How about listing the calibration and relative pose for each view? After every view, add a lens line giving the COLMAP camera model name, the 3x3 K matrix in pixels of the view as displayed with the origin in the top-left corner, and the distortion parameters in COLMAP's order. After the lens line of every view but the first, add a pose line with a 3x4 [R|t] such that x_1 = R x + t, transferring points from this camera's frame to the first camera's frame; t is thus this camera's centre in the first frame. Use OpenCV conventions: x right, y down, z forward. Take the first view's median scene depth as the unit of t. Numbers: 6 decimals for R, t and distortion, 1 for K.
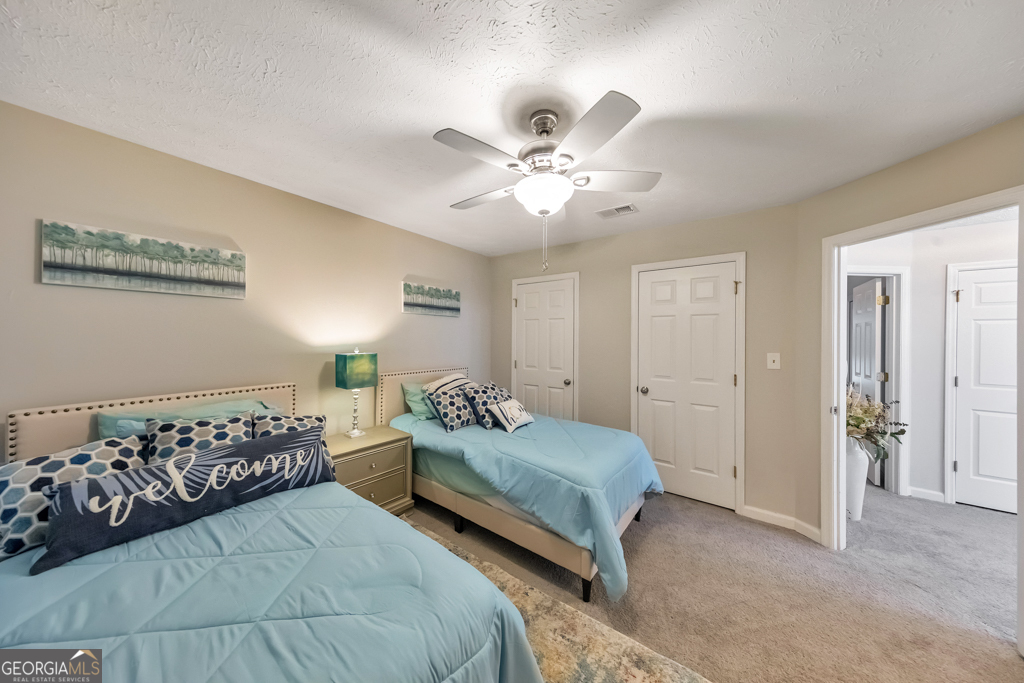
lens RADIAL K [[321.6, 0, 515.0], [0, 321.6, 339.4], [0, 0, 1]] dist [0.000383, 0.000077]
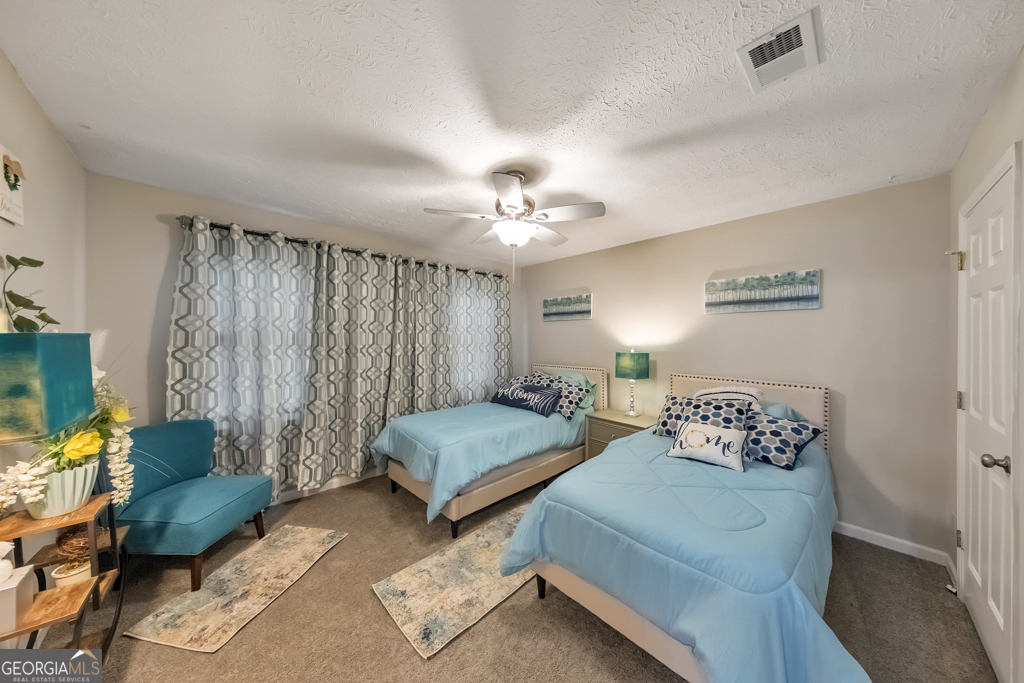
lens RADIAL K [[321.6, 0, 515.0], [0, 321.6, 339.4], [0, 0, 1]] dist [0.000383, 0.000077]
pose [[-0.168362, -0.002037, -0.985723, 0.842608], [-0.005455, 0.999984, -0.001134, -0.003786], [0.985710, 0.005186, -0.168370, 0.734116]]
